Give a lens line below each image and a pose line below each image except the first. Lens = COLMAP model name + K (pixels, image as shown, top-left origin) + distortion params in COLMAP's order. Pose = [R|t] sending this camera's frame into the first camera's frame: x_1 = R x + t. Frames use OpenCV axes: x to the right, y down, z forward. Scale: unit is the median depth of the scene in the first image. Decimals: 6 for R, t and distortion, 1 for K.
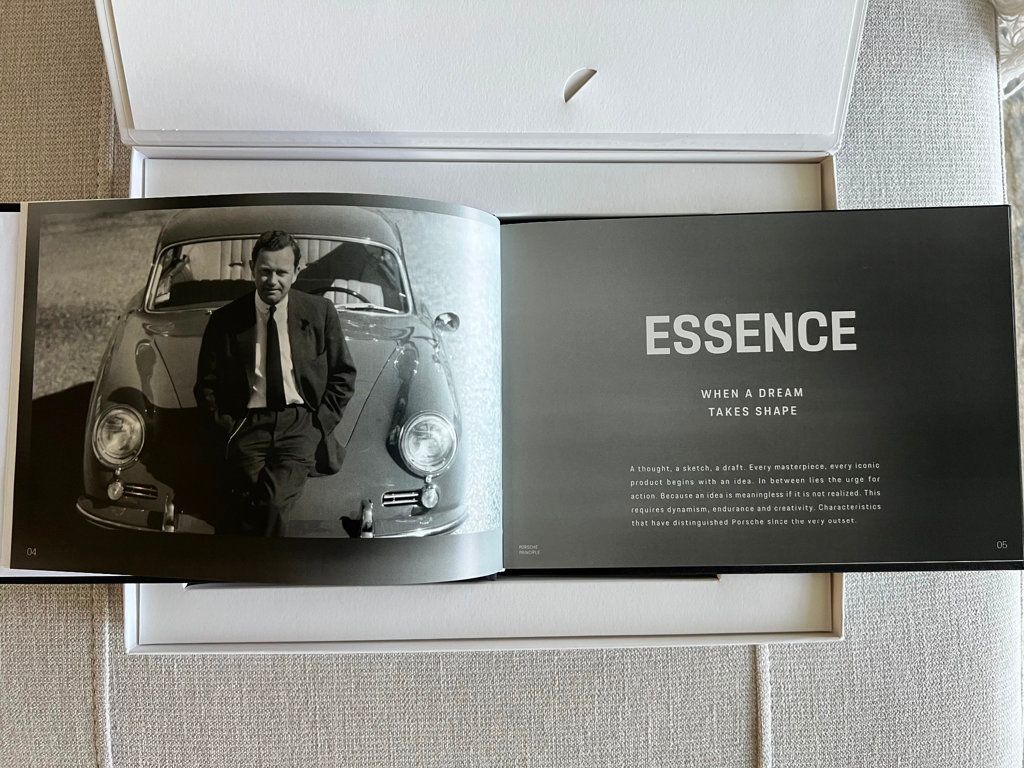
lens RADIAL K [[779.8, 0, 516.1], [0, 779.8, 379.8], [0, 0, 1]] dist [0.025484, -0.038288]
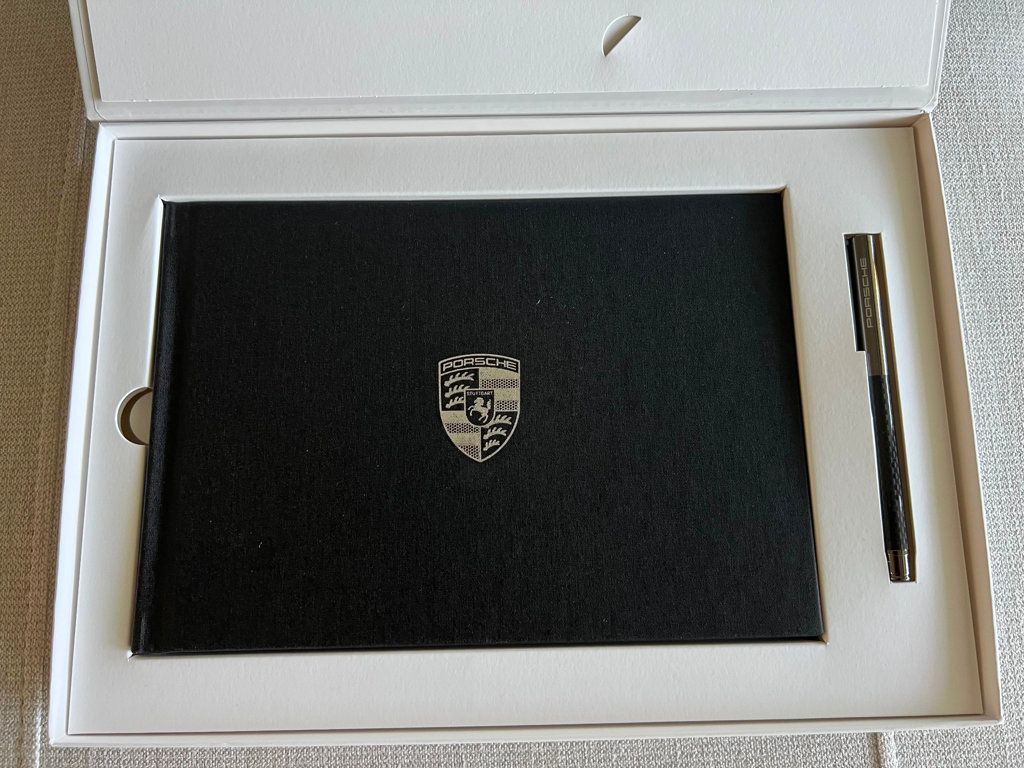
lens RADIAL K [[779.8, 0, 511.7], [0, 779.8, 380.2], [0, 0, 1]] dist [0.025484, -0.038288]
pose [[0.999212, -0.022382, -0.032774, -0.016130], [0.017582, 0.989991, -0.140032, 0.098698], [0.035580, 0.139345, 0.989604, 0.191140]]
